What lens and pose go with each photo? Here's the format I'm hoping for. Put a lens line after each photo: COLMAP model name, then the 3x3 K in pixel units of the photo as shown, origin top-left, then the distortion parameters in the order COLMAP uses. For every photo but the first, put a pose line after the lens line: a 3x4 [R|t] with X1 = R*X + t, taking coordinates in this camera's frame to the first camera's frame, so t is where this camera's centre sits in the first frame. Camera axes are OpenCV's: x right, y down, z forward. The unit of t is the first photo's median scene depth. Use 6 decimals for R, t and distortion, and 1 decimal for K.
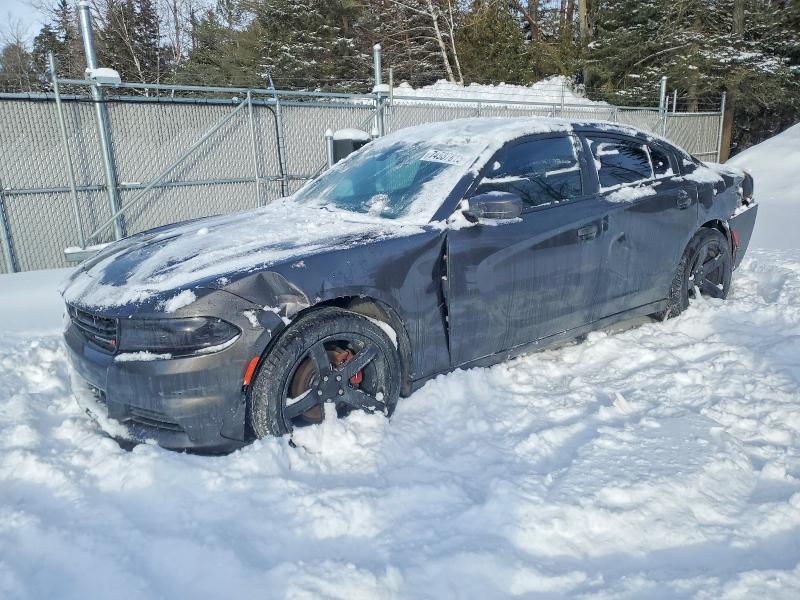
lens RADIAL K [[609.1, 0, 392.5], [0, 609.1, 300.9], [0, 0, 1]] dist [0.016731, 0.006383]
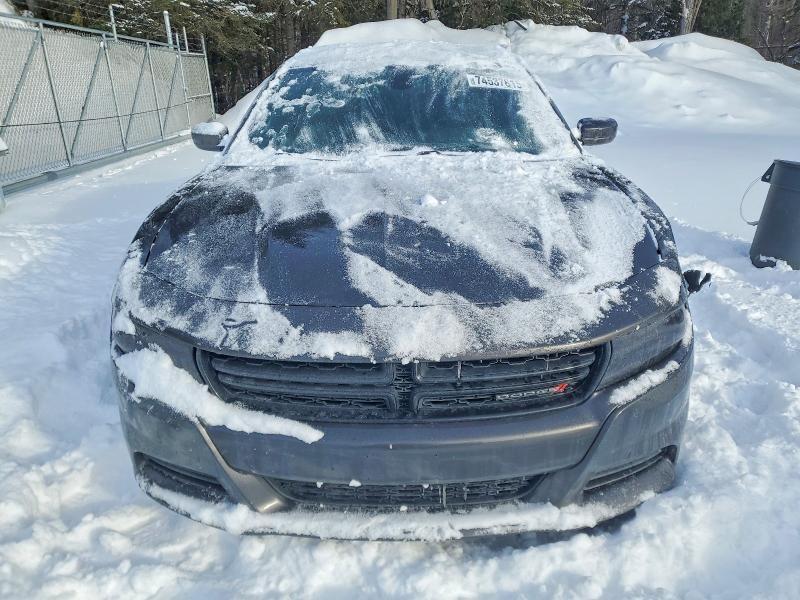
lens RADIAL K [[609.1, 0, 399.1], [0, 609.1, 304.5], [0, 0, 1]] dist [0.016731, 0.006383]
pose [[0.620077, -0.272394, 0.735735, -0.945897], [0.207561, 0.961334, 0.180986, -0.148780], [-0.756586, 0.040484, 0.652639, 0.699686]]
